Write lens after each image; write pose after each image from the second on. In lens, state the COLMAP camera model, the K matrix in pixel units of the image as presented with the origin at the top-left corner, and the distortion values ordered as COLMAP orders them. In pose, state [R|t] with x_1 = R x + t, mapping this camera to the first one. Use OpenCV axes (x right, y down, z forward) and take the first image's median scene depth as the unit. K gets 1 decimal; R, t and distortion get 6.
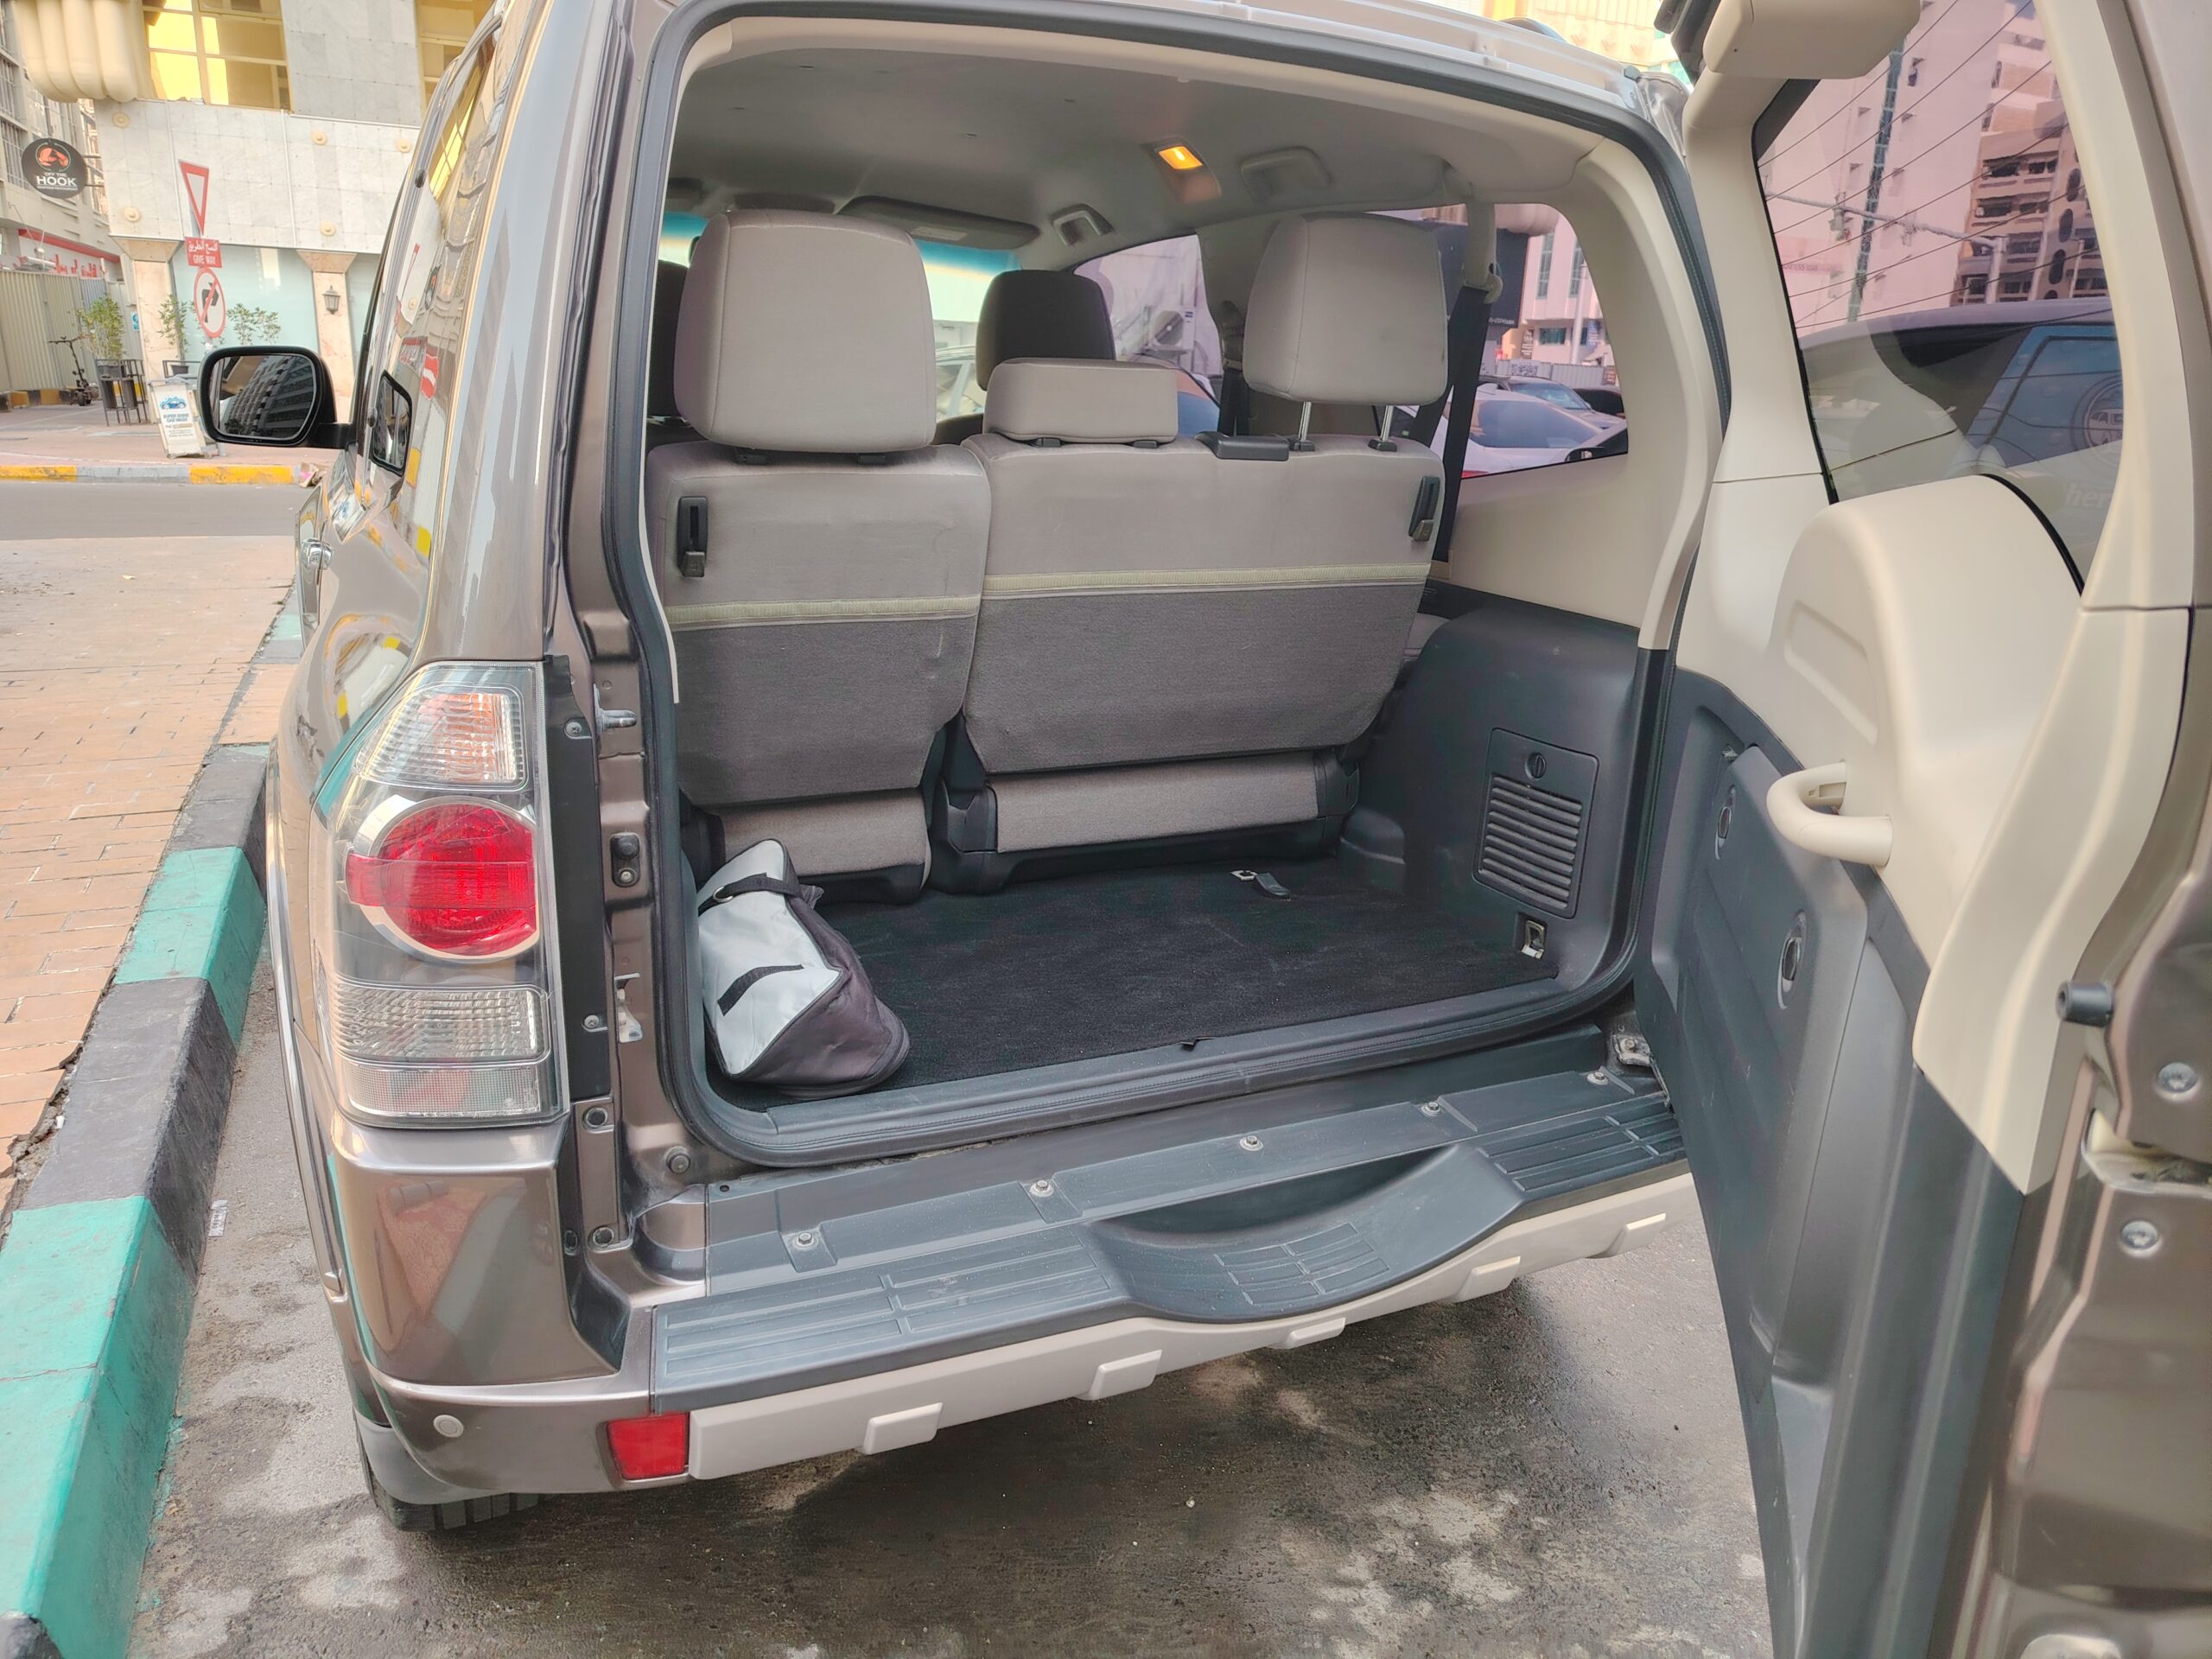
lens RADIAL K [[1532.7, 0, 1111.2], [0, 1532.7, 822.0], [0, 0, 1]] dist [0.047167, -0.036611]
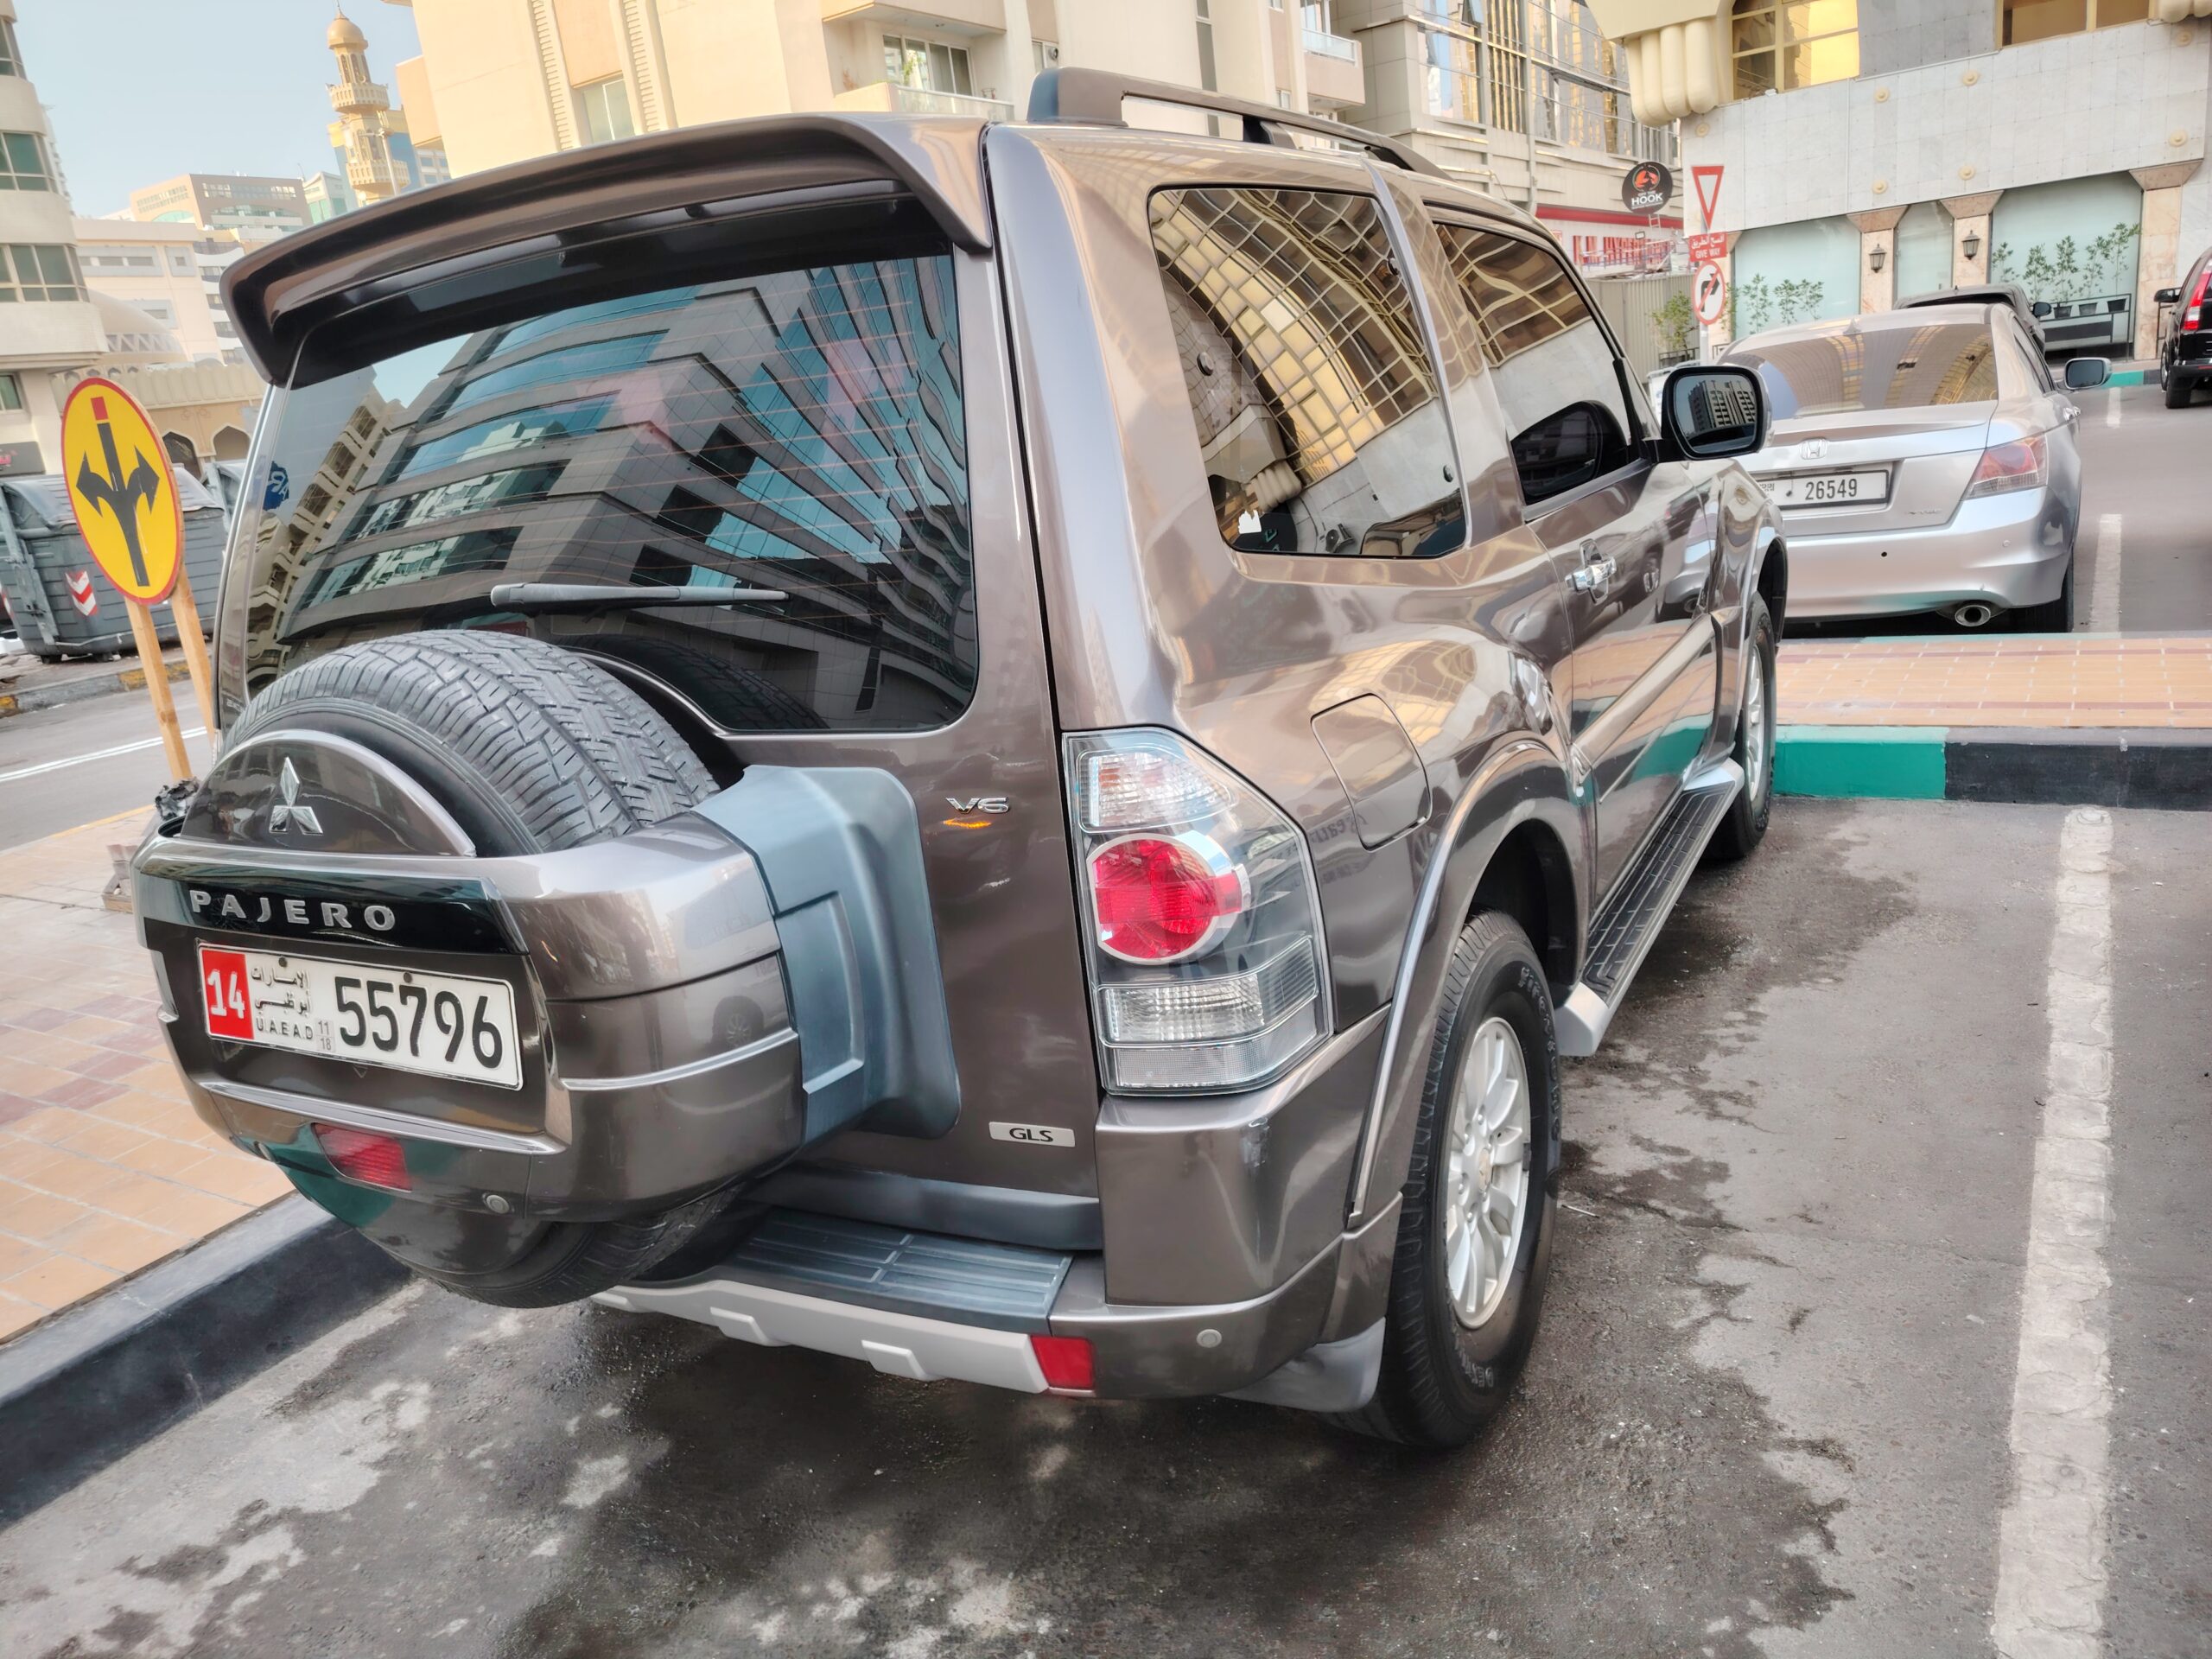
lens RADIAL K [[1532.7, 0, 1111.2], [0, 1532.7, 822.0], [0, 0, 1]] dist [0.047167, -0.036611]
pose [[0.562099, 0.119038, -0.818459, 0.923667], [-0.092849, 0.992415, 0.080572, -0.127065], [0.821842, 0.030704, 0.568888, 0.434313]]
